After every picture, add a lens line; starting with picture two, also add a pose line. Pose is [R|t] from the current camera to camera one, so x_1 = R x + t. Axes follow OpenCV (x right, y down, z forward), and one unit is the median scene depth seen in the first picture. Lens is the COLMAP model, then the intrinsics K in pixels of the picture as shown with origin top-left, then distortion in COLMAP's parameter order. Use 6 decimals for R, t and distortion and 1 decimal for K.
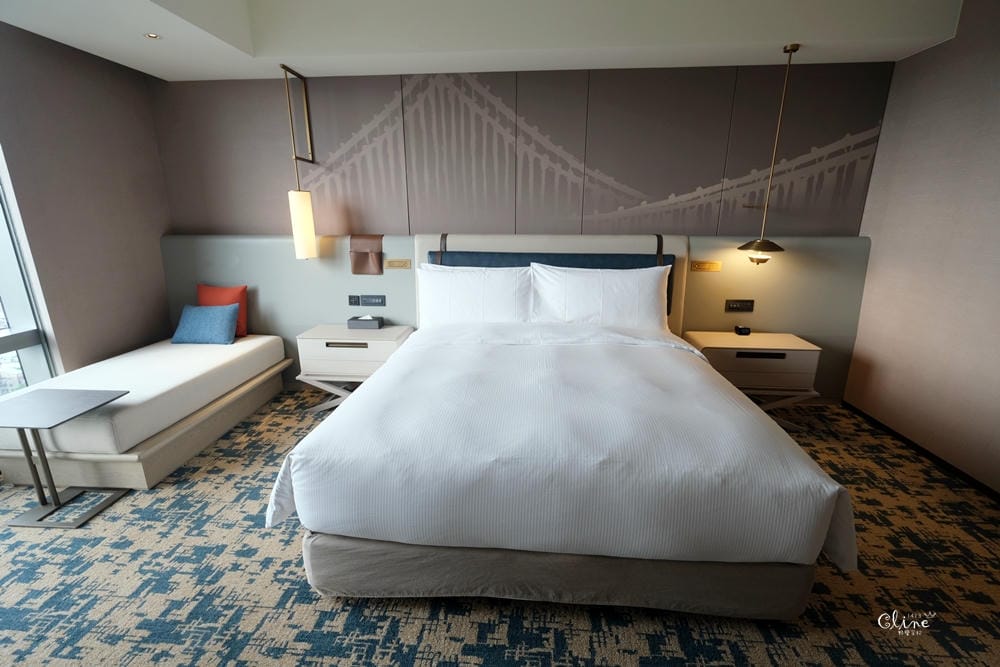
lens RADIAL K [[436.7, 0, 498.8], [0, 436.7, 332.4], [0, 0, 1]] dist [-0.003296, 0.000723]
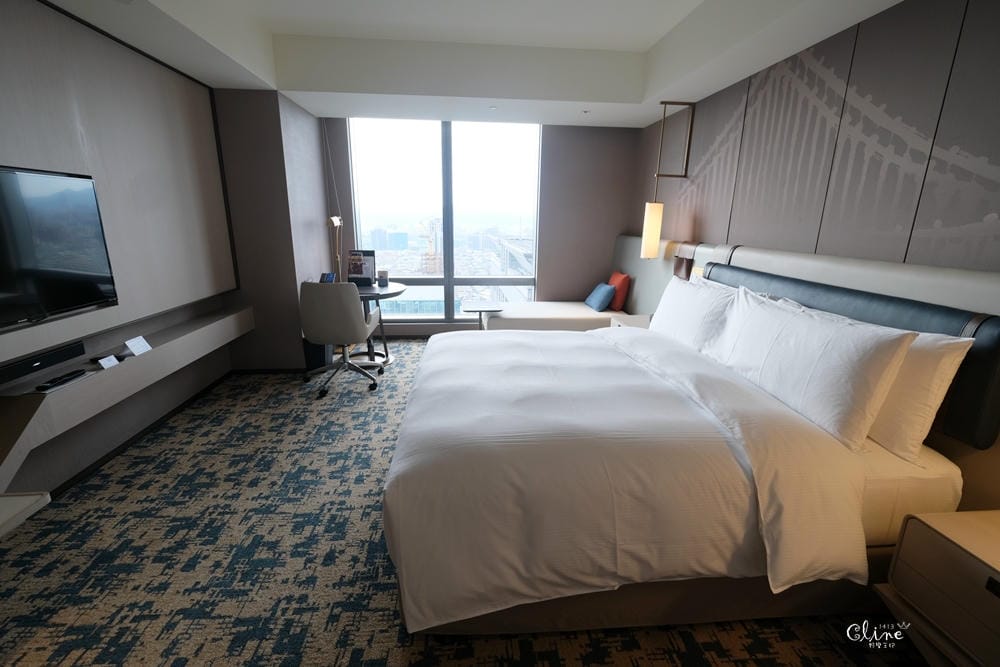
lens RADIAL K [[436.6, 0, 498.6], [0, 436.6, 331.5], [0, 0, 1]] dist [-0.000880, 0.000159]
pose [[0.167869, 0.251352, -0.953227, 0.717100], [-0.271613, 0.941316, 0.200379, -0.111826], [0.947653, 0.225271, 0.226289, 0.393787]]
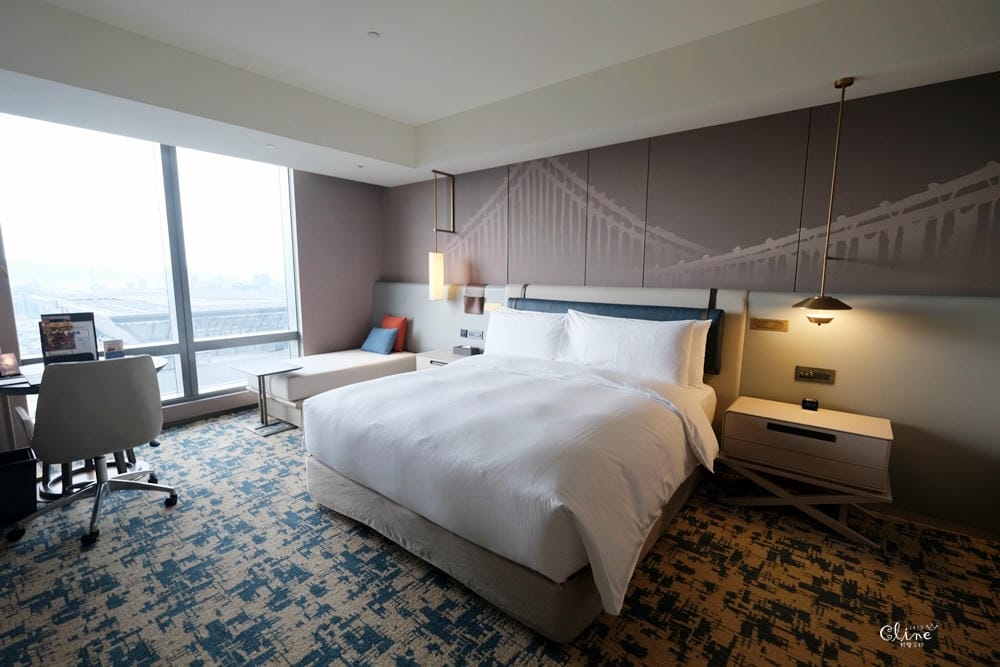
lens RADIAL K [[436.7, 0, 498.8], [0, 436.7, 332.4], [0, 0, 1]] dist [-0.003296, 0.000723]
pose [[0.828946, 0.078919, -0.553733, 0.513898], [-0.151445, 0.984685, -0.086375, 0.022054], [0.538436, 0.155460, 0.828202, -0.021760]]
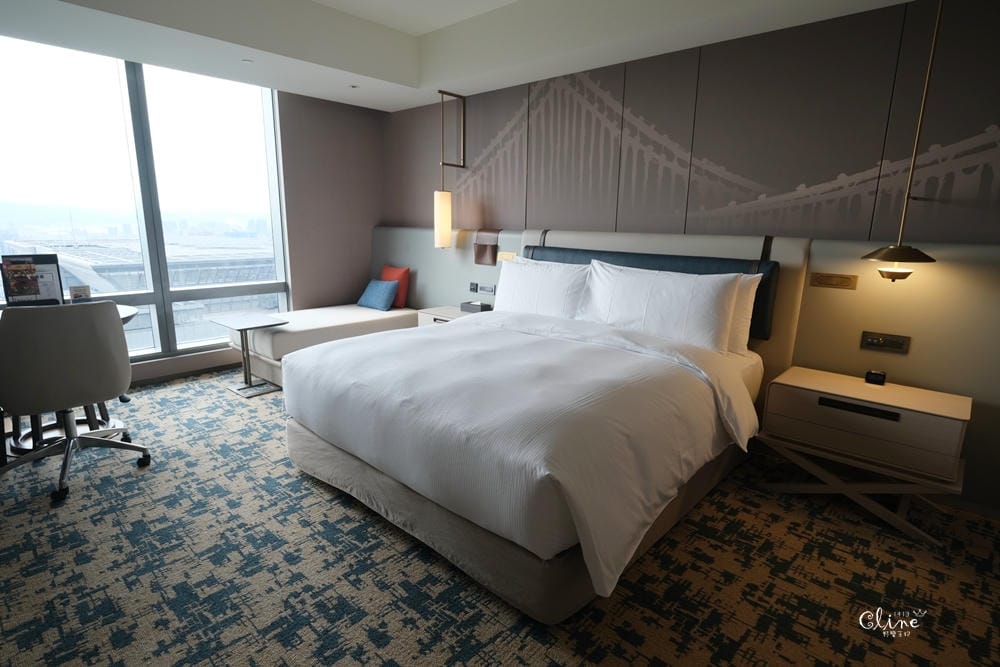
lens RADIAL K [[514.8, 0, 498.2], [0, 514.8, 332.2], [0, 0, 1]] dist [-0.000469, -0.001805]
pose [[0.790319, 0.140961, -0.596260, 0.558720], [-0.174903, 0.984585, 0.000938, 0.028535], [0.587201, 0.103547, 0.802791, -0.003751]]
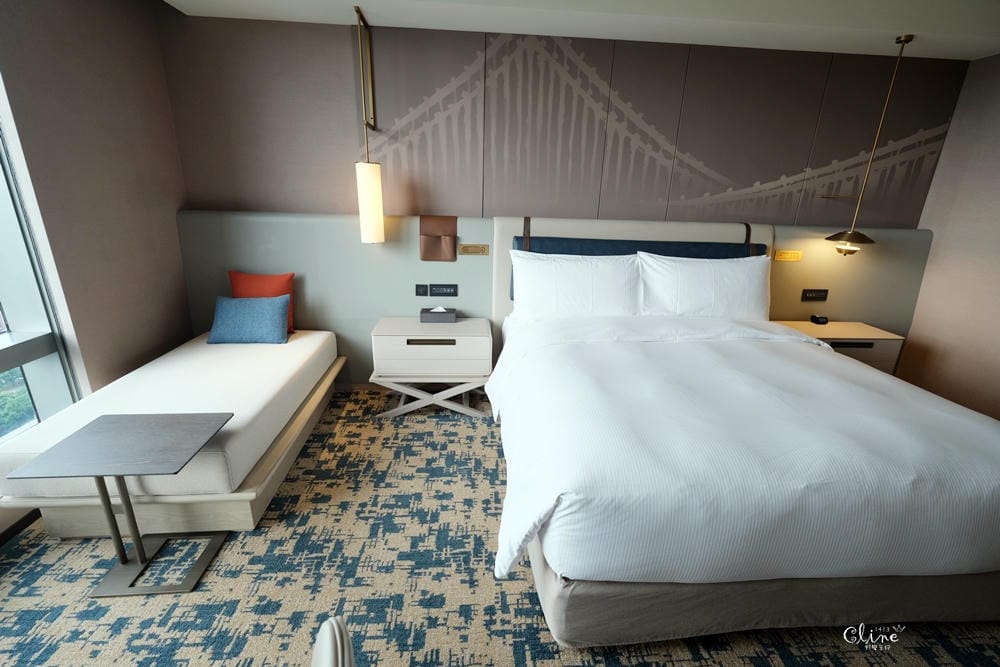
lens RADIAL K [[436.7, 0, 498.8], [0, 436.7, 332.4], [0, 0, 1]] dist [-0.003296, 0.000723]
pose [[0.988178, -0.017717, 0.152284, -0.340566], [0.010094, 0.998664, 0.050684, -0.033636], [-0.152979, -0.048547, 0.987036, 0.102715]]
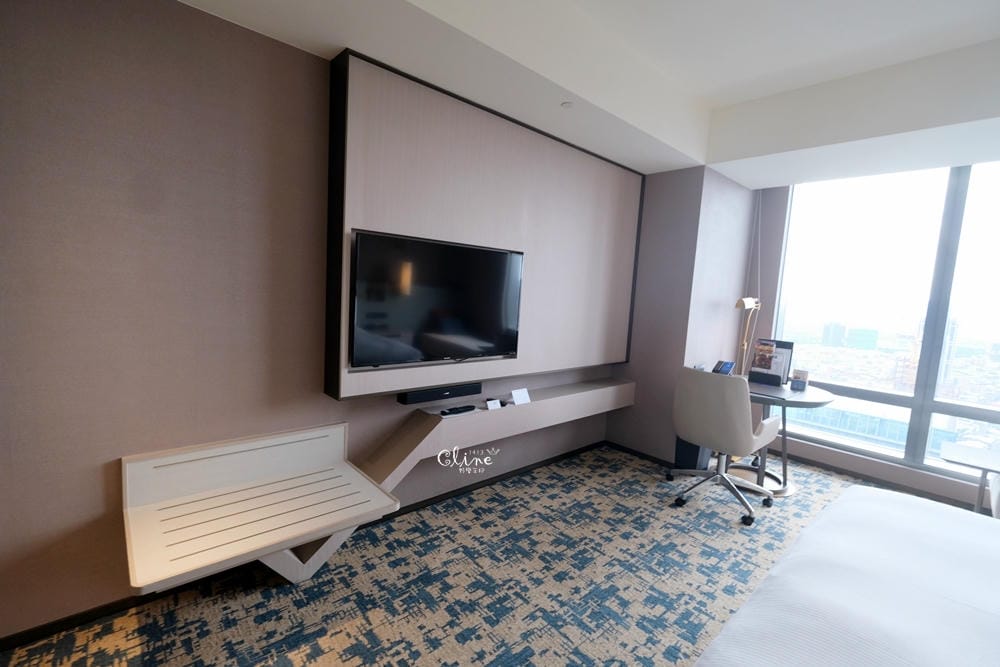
lens RADIAL K [[436.7, 0, 498.8], [0, 436.7, 332.4], [0, 0, 1]] dist [-0.003296, 0.000723]
pose [[-0.683042, 0.035759, -0.729504, 0.530536], [-0.247198, 0.928537, 0.276969, -0.107639], [0.687275, 0.369513, -0.625390, 0.437019]]
